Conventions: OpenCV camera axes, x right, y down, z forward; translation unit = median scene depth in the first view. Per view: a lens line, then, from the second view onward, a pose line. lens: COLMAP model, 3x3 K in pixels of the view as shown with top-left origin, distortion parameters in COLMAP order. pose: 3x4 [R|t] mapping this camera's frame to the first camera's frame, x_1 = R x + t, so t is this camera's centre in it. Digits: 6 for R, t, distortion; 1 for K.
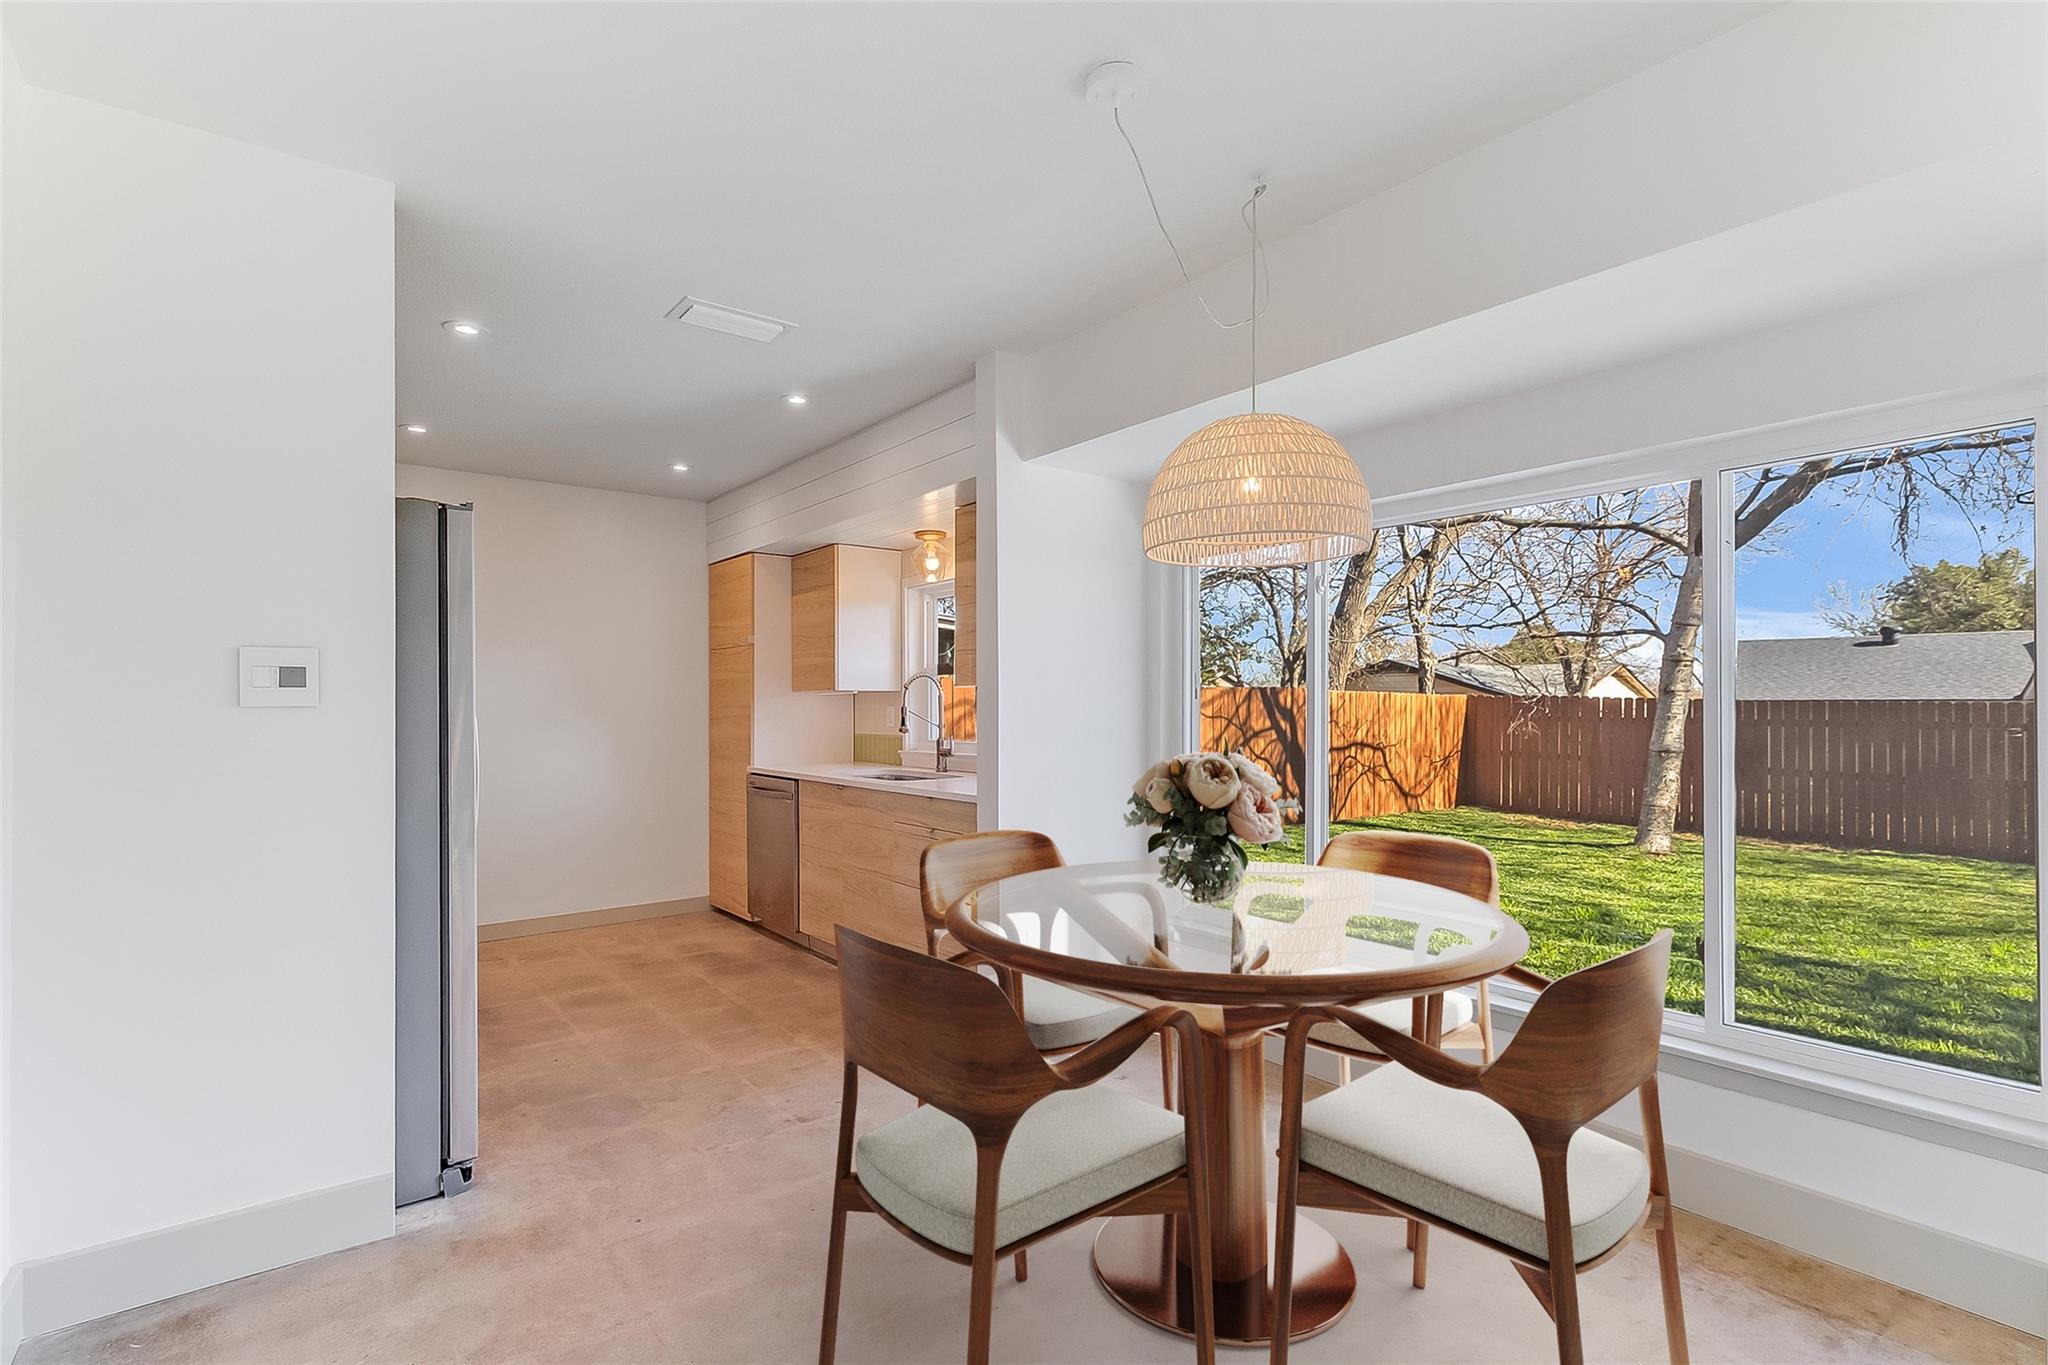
lens RADIAL K [[976.3, 0, 1036.0], [0, 976.3, 713.3], [0, 0, 1]] dist [-0.002484, -0.001108]
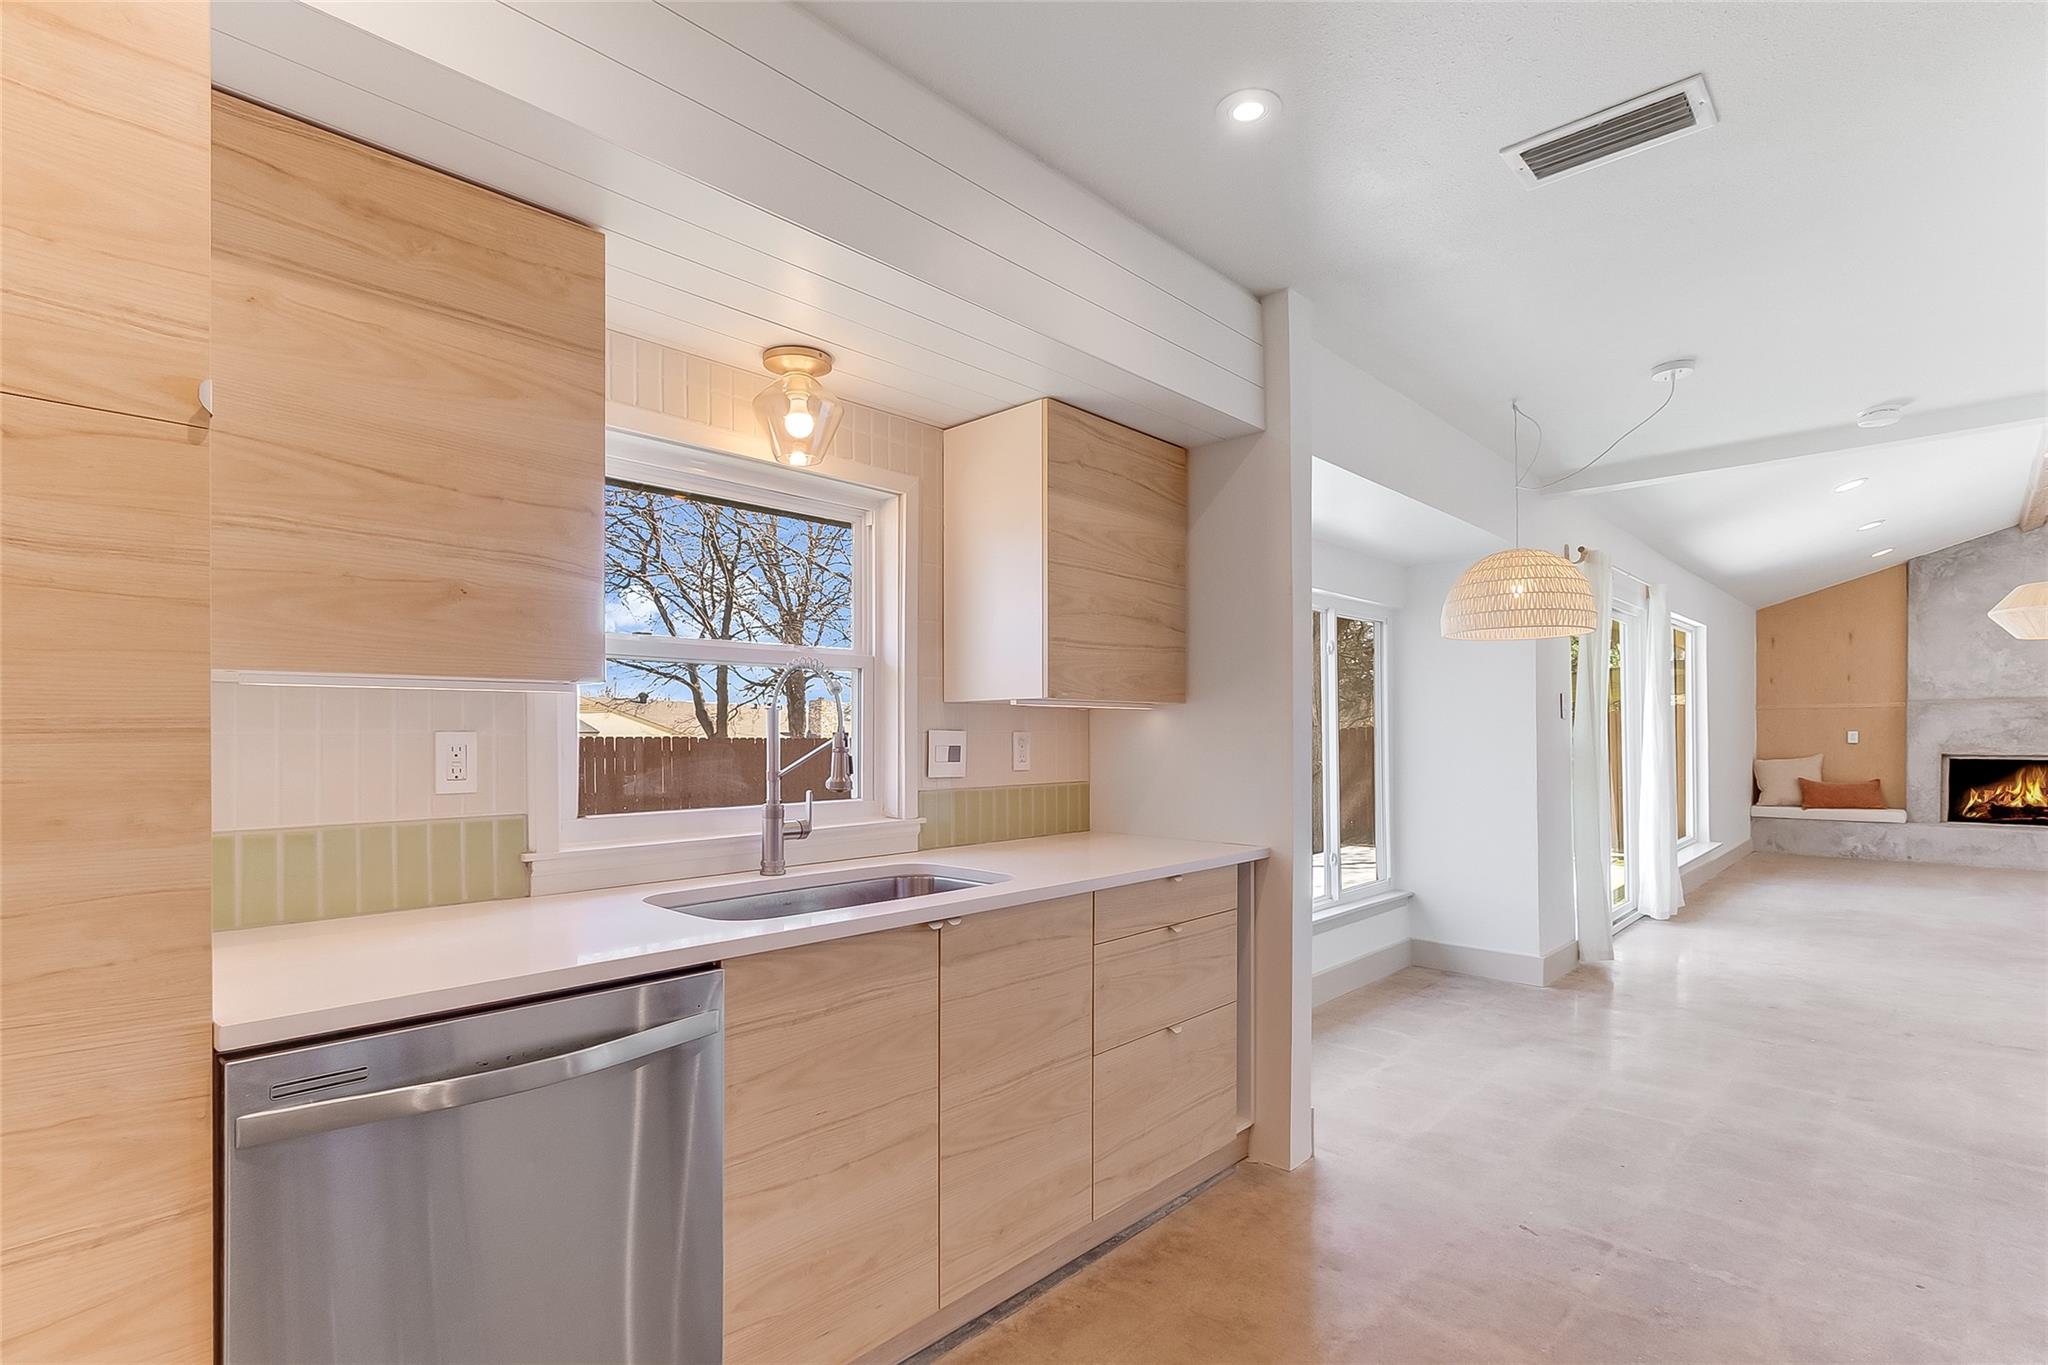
lens RADIAL K [[972.3, 0, 1018.0], [0, 972.3, 735.7], [0, 0, 1]] dist [0.000024, -0.000957]
pose [[-0.145295, 0.000659, 0.989388, -0.553302], [0.005692, 0.999984, 0.000169, -0.005176], [-0.989372, 0.005656, -0.145297, 0.914650]]
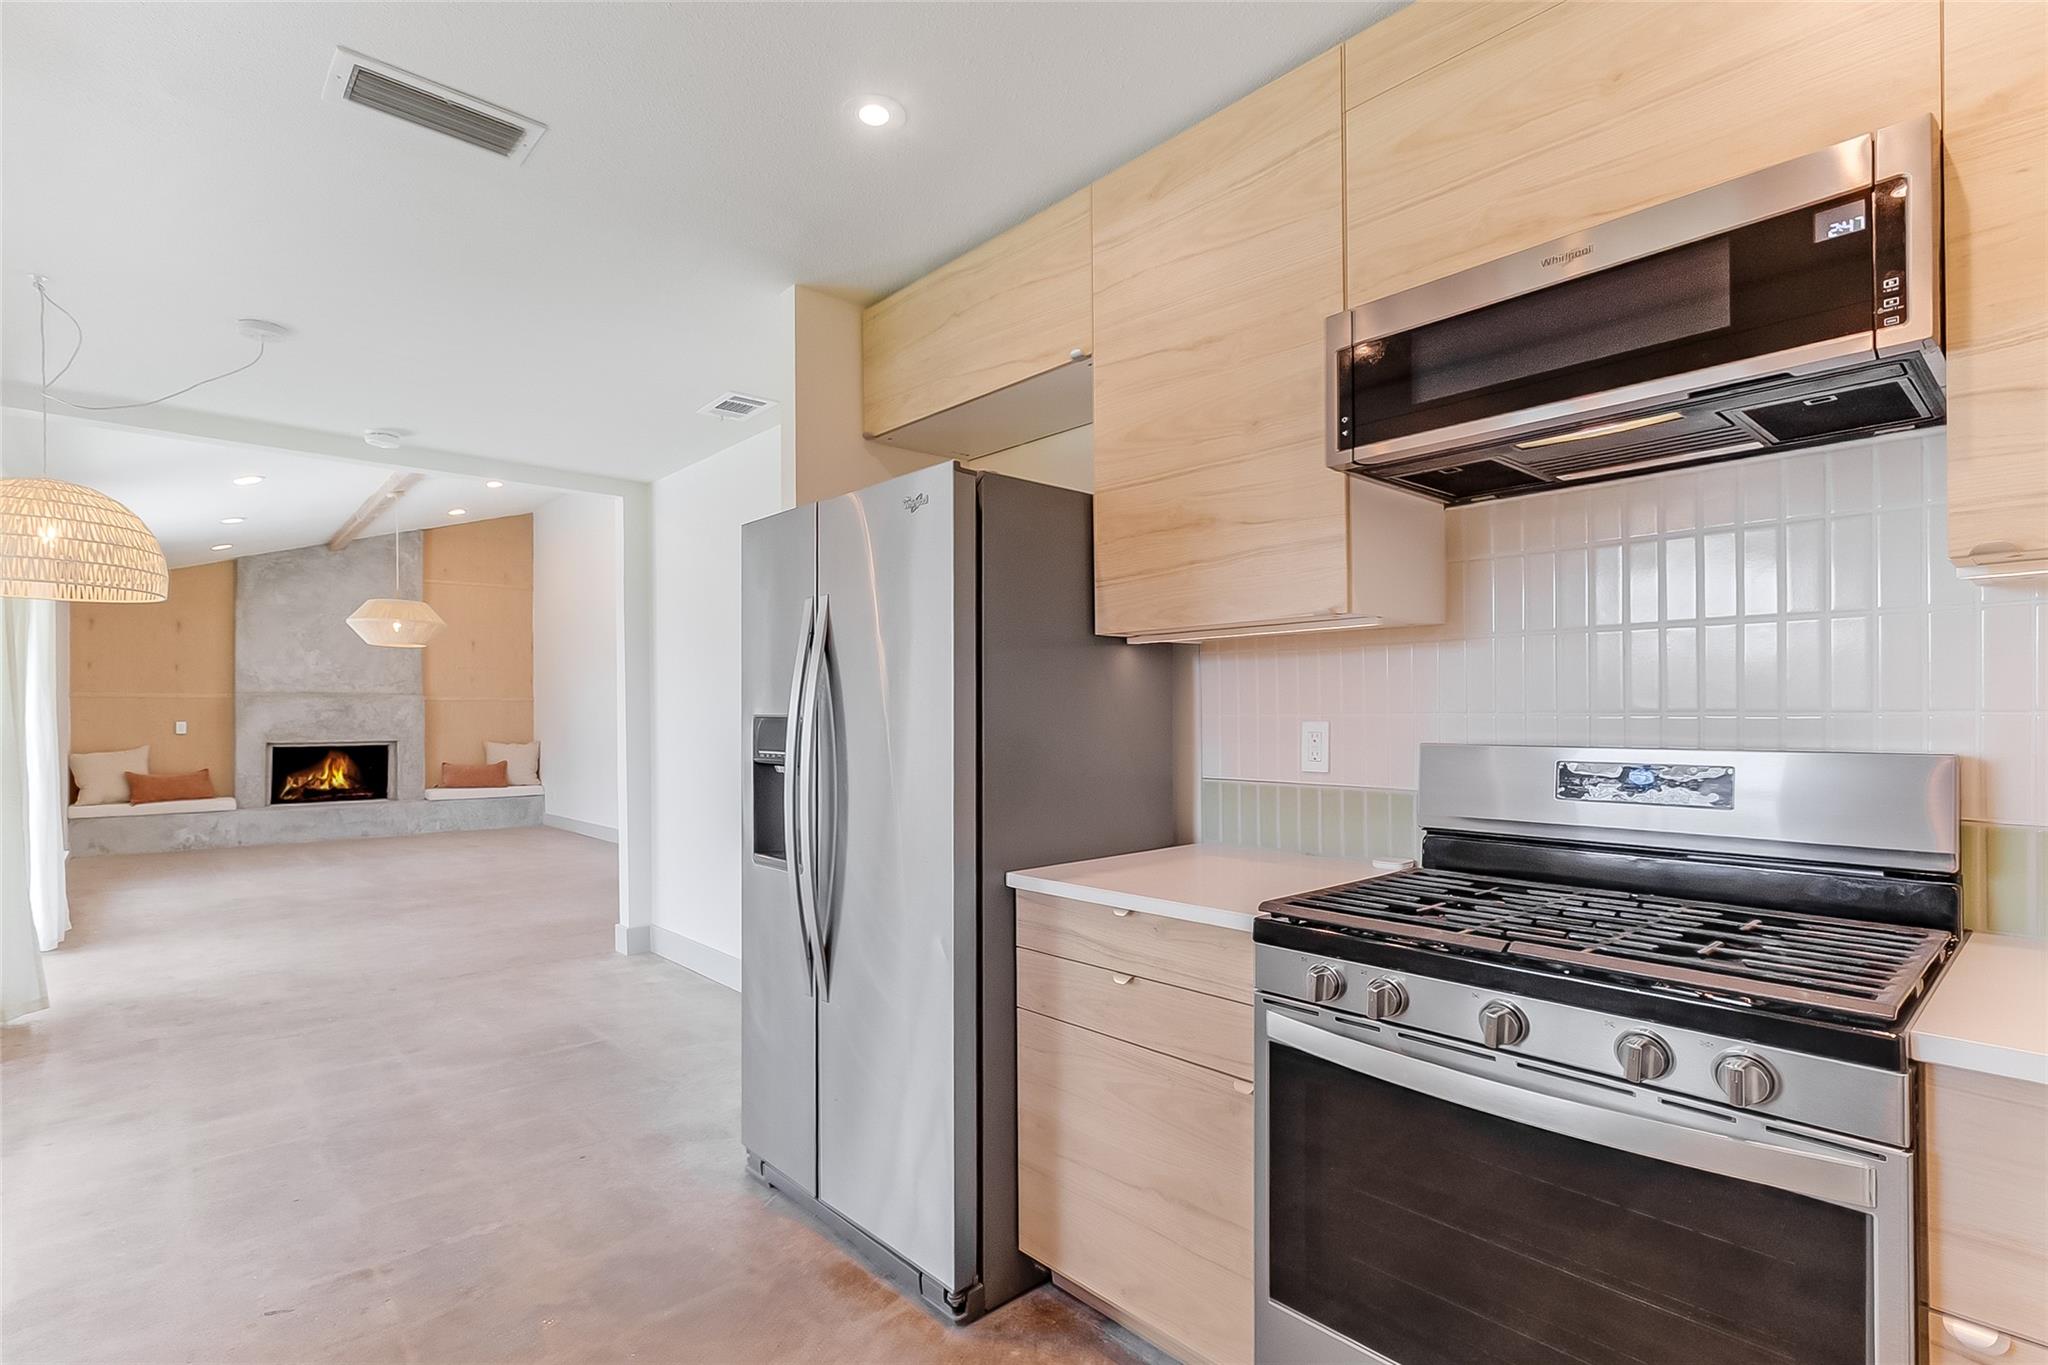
lens RADIAL K [[976.3, 0, 1036.0], [0, 976.3, 713.3], [0, 0, 1]] dist [-0.002484, -0.001108]
pose [[-0.996765, 0.004903, -0.080227, -0.398581], [0.005189, 0.999981, -0.003350, -0.005664], [0.080209, -0.003756, -0.996771, 1.026181]]
